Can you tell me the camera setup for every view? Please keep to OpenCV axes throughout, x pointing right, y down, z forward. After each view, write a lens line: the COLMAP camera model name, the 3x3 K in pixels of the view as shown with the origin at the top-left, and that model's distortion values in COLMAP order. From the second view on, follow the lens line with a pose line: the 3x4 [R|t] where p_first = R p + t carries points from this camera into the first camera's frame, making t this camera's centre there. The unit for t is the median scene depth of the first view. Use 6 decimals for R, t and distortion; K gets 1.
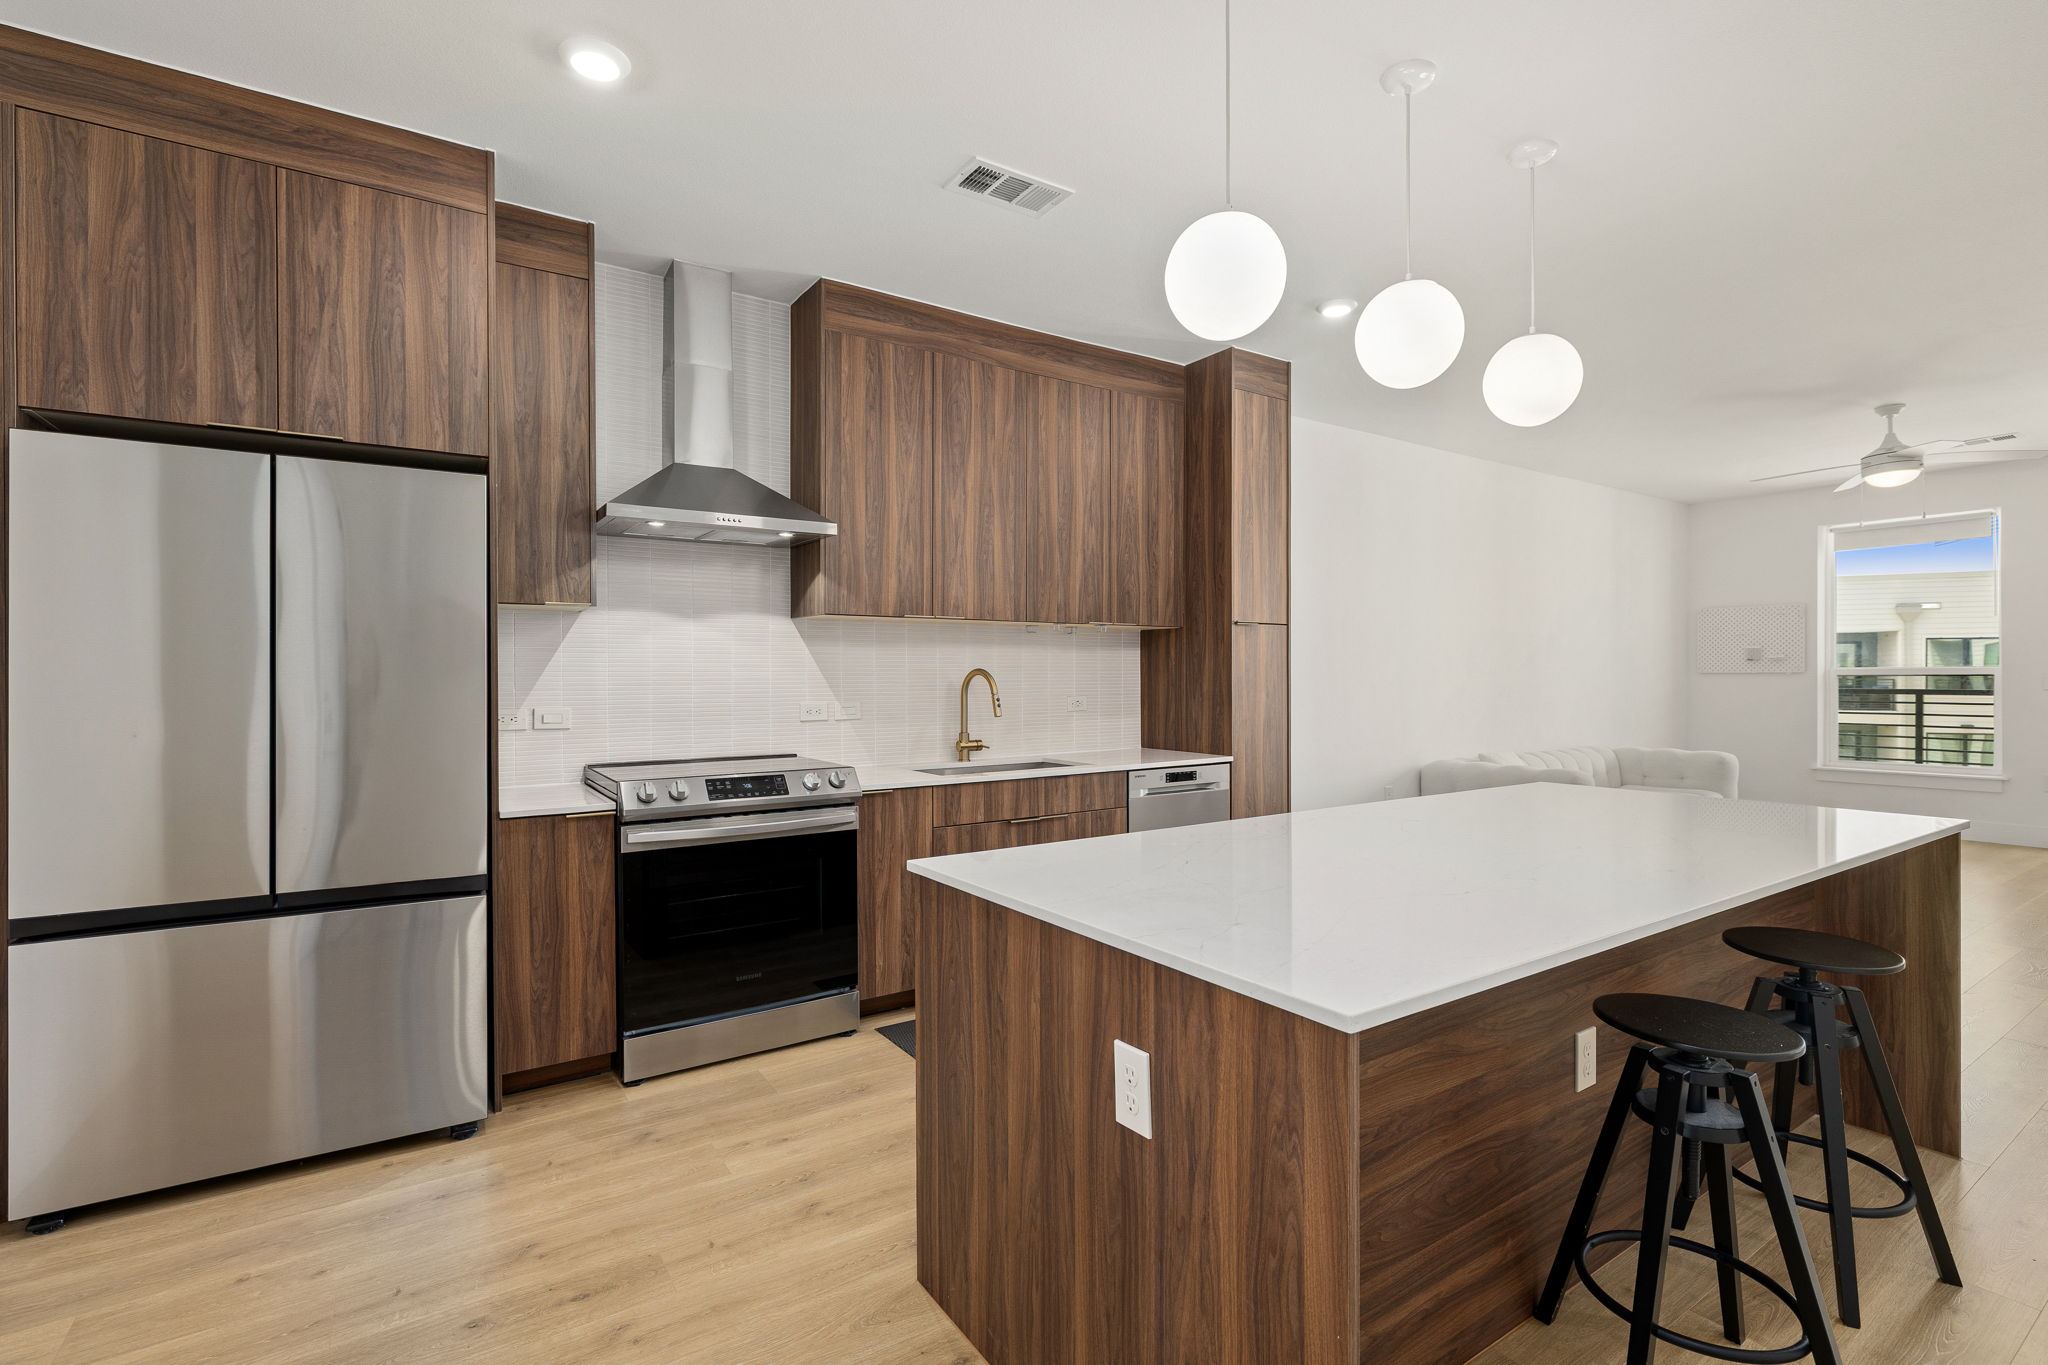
lens RADIAL K [[922.3, 0, 1026.4], [0, 922.3, 686.6], [0, 0, 1]] dist [-0.002826, -0.000013]
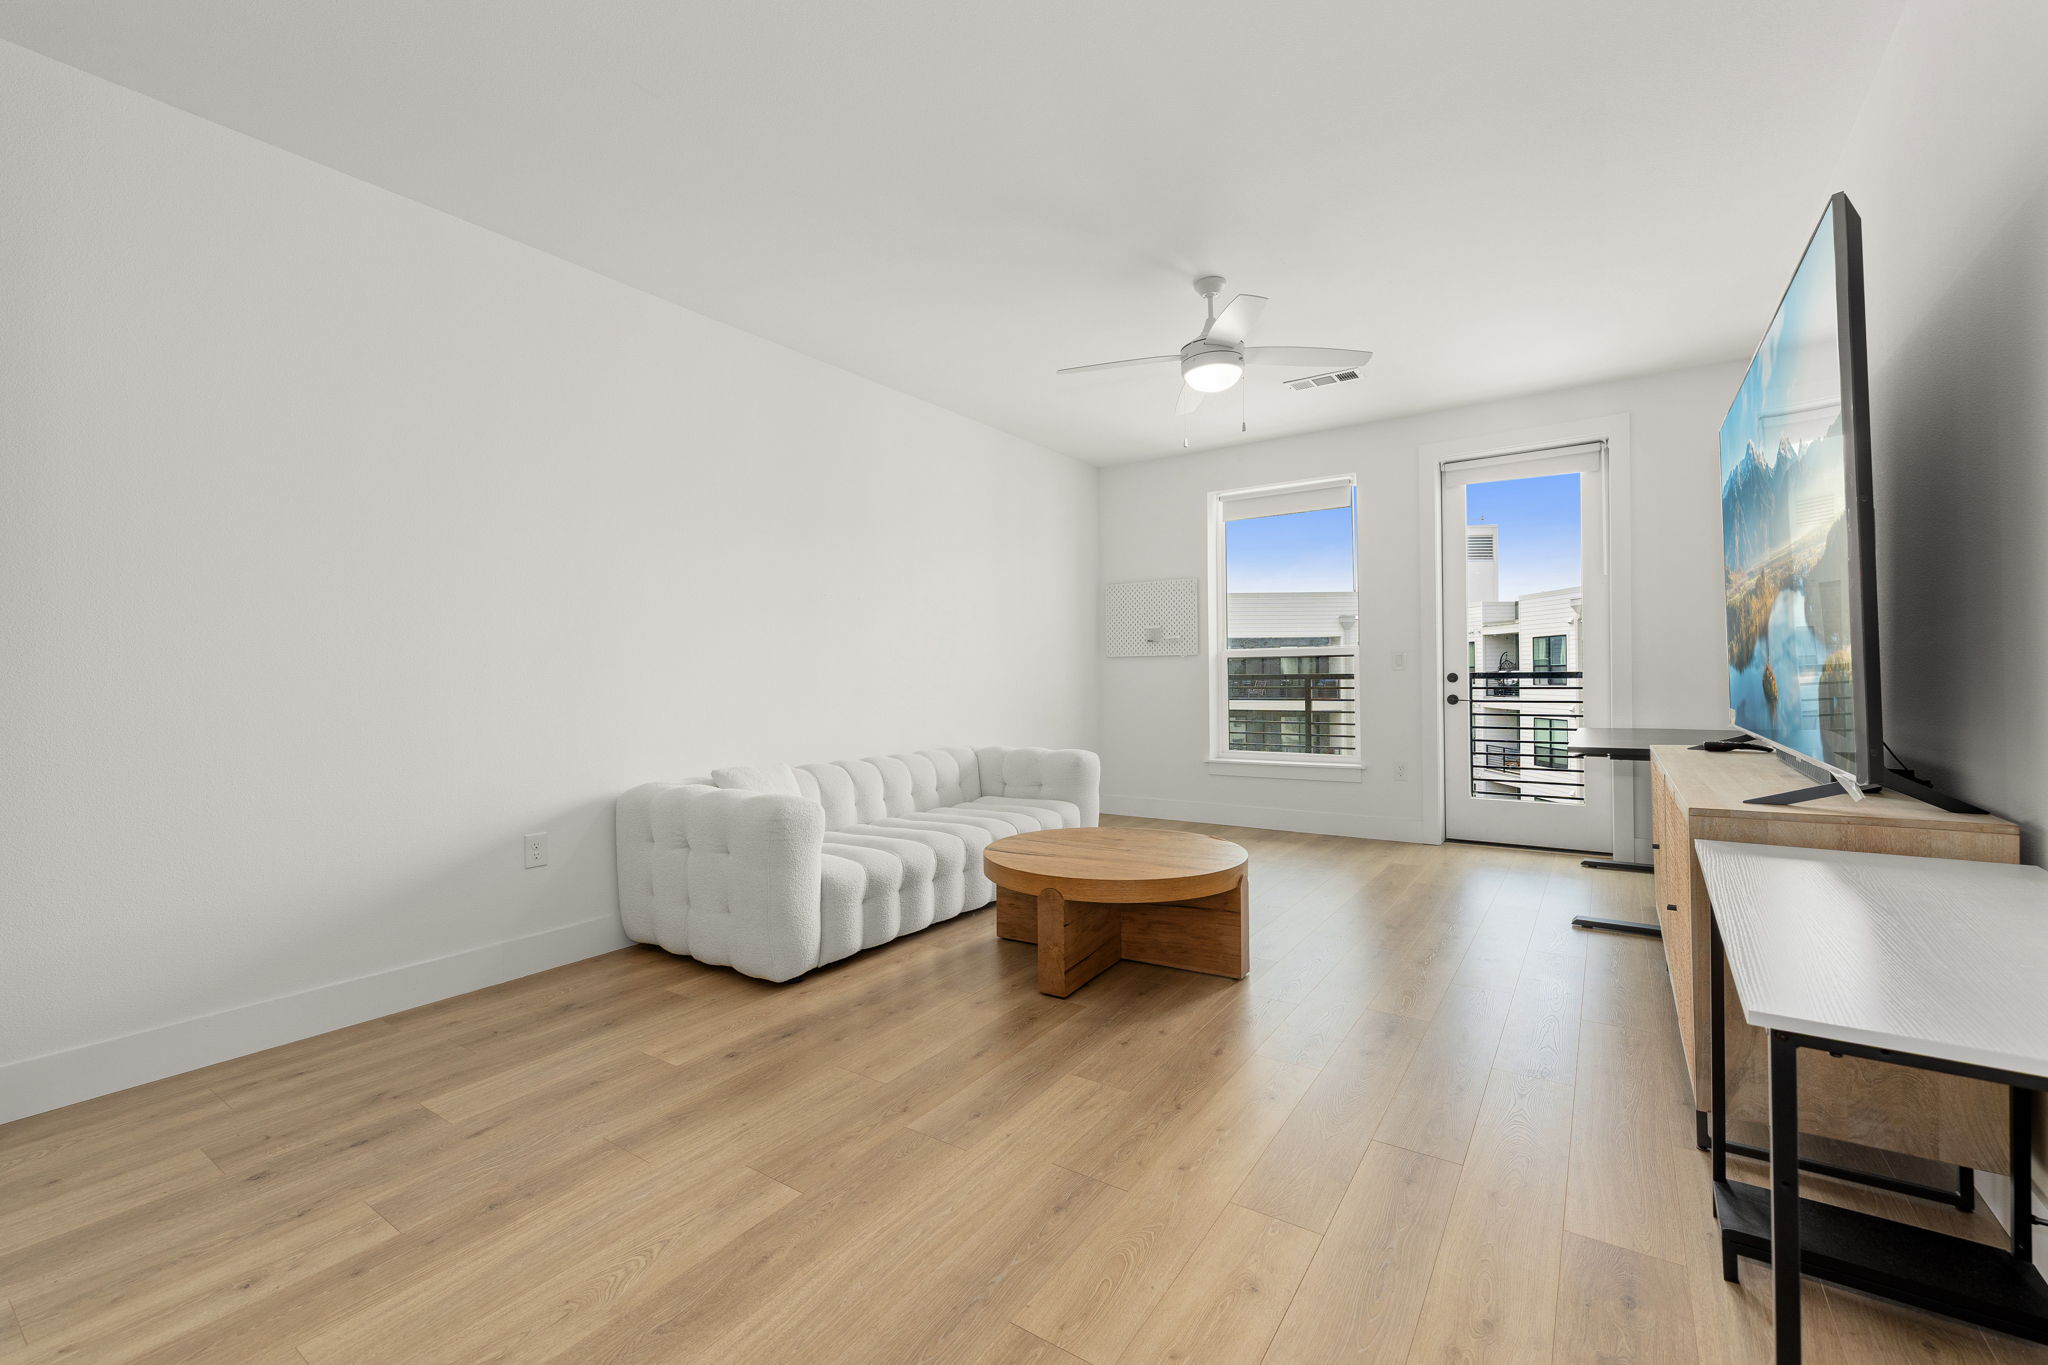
lens RADIAL K [[865.0, 0, 1013.5], [0, 865.0, 679.0], [0, 0, 1]] dist [-0.002481, 0.000794]
pose [[0.927860, -0.005271, 0.372892, 0.368438], [0.009705, 0.999903, -0.010014, 0.014830], [-0.372803, 0.012910, 0.927821, 0.288103]]
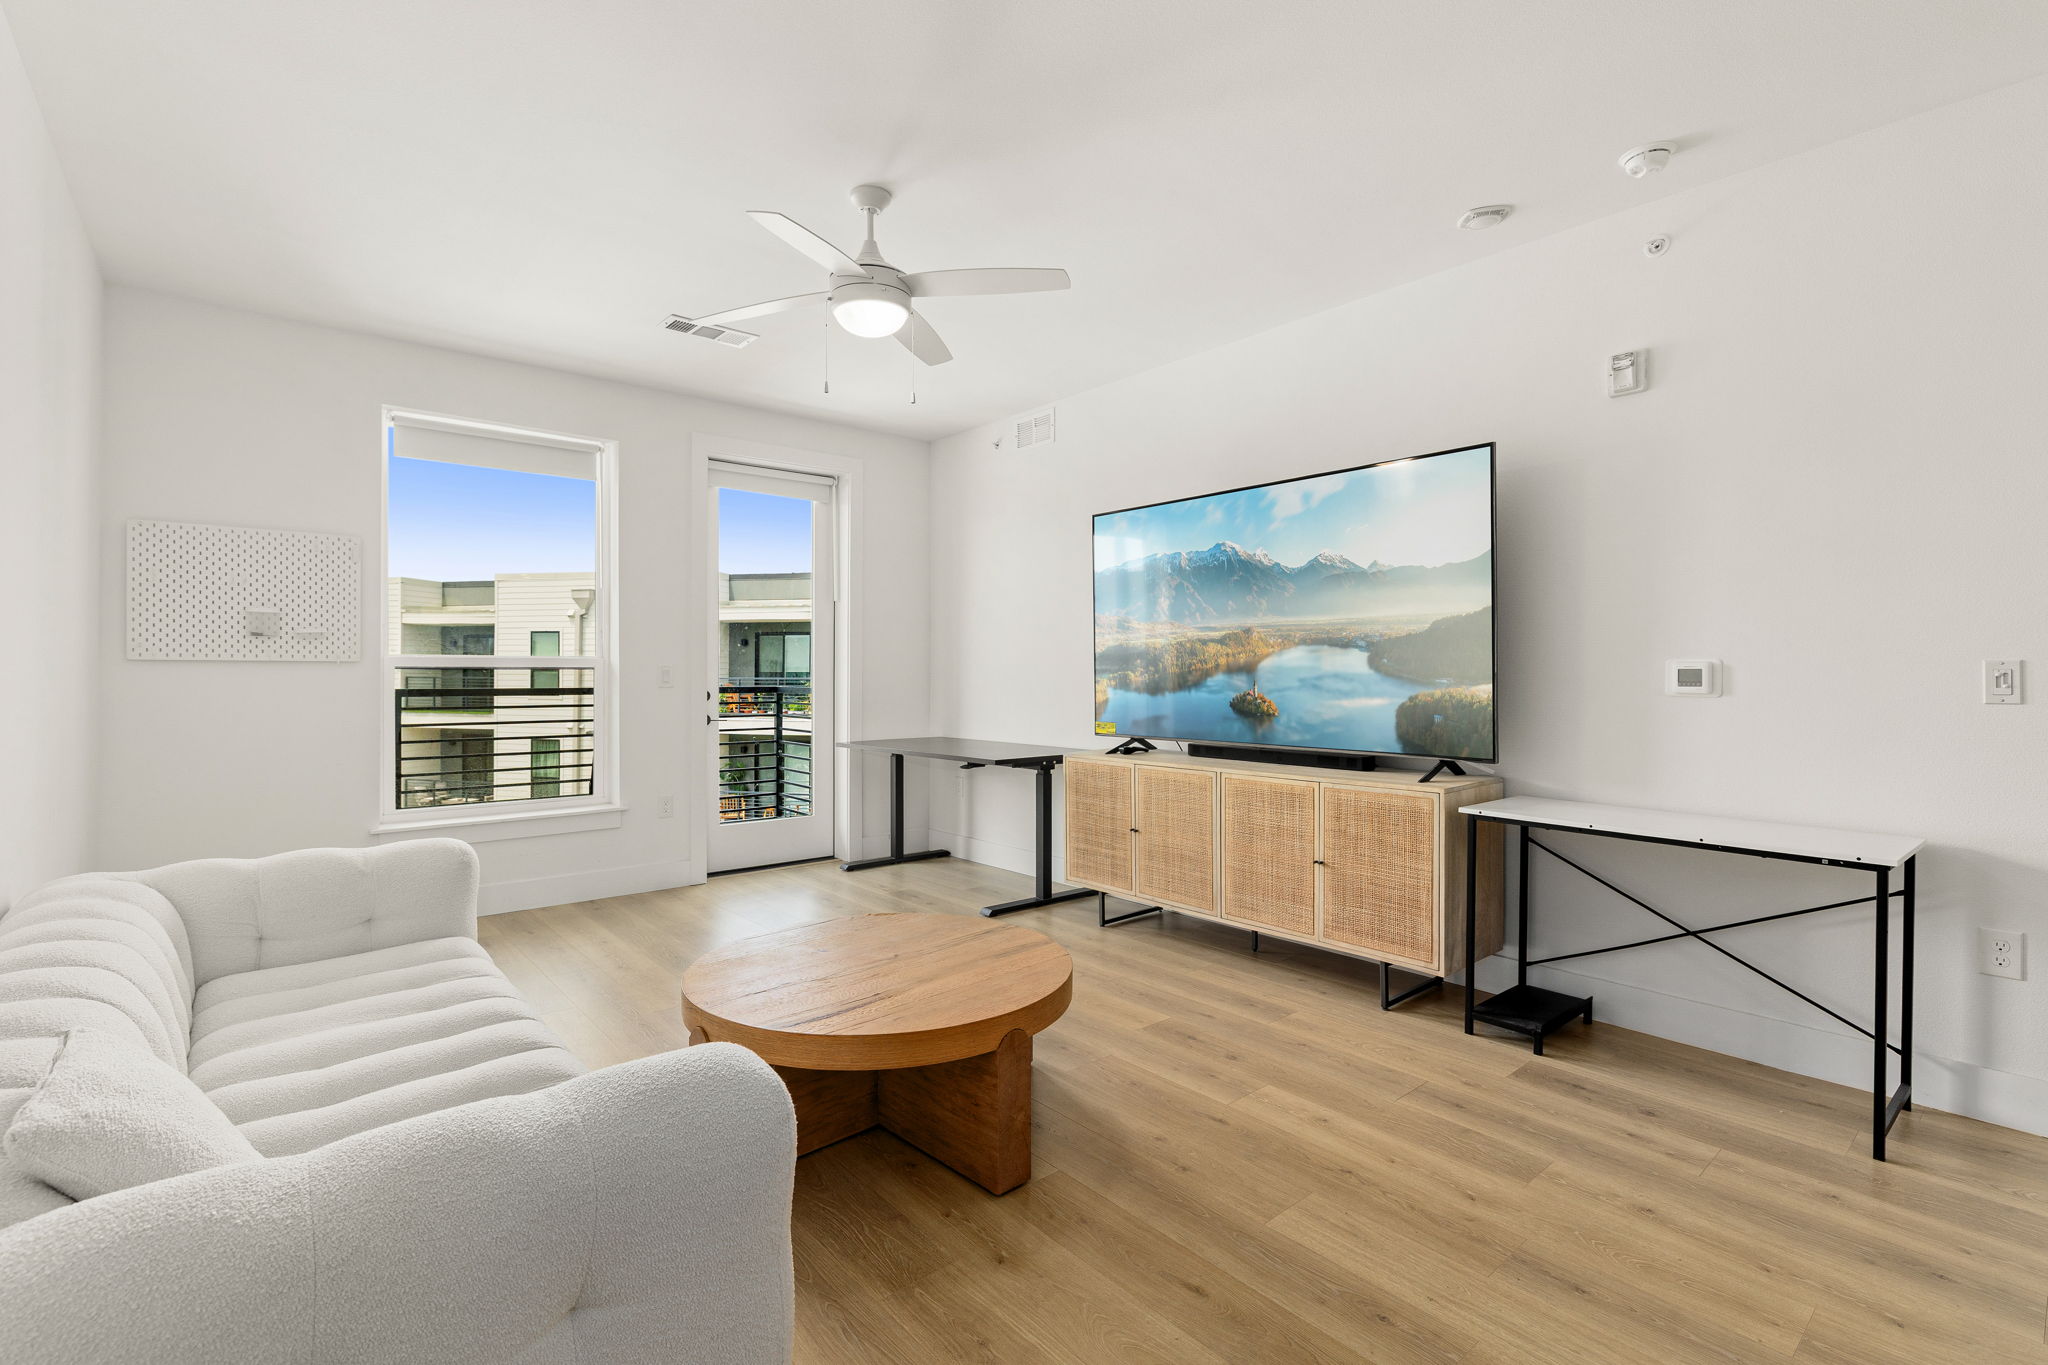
lens RADIAL K [[922.3, 0, 1035.2], [0, 922.3, 678.1], [0, 0, 1]] dist [-0.002826, -0.000013]
pose [[-0.131894, 0.001015, 0.991263, 0.249066], [0.011003, 0.999939, 0.000441, -0.001331], [-0.991203, 0.010965, -0.131897, 0.680508]]
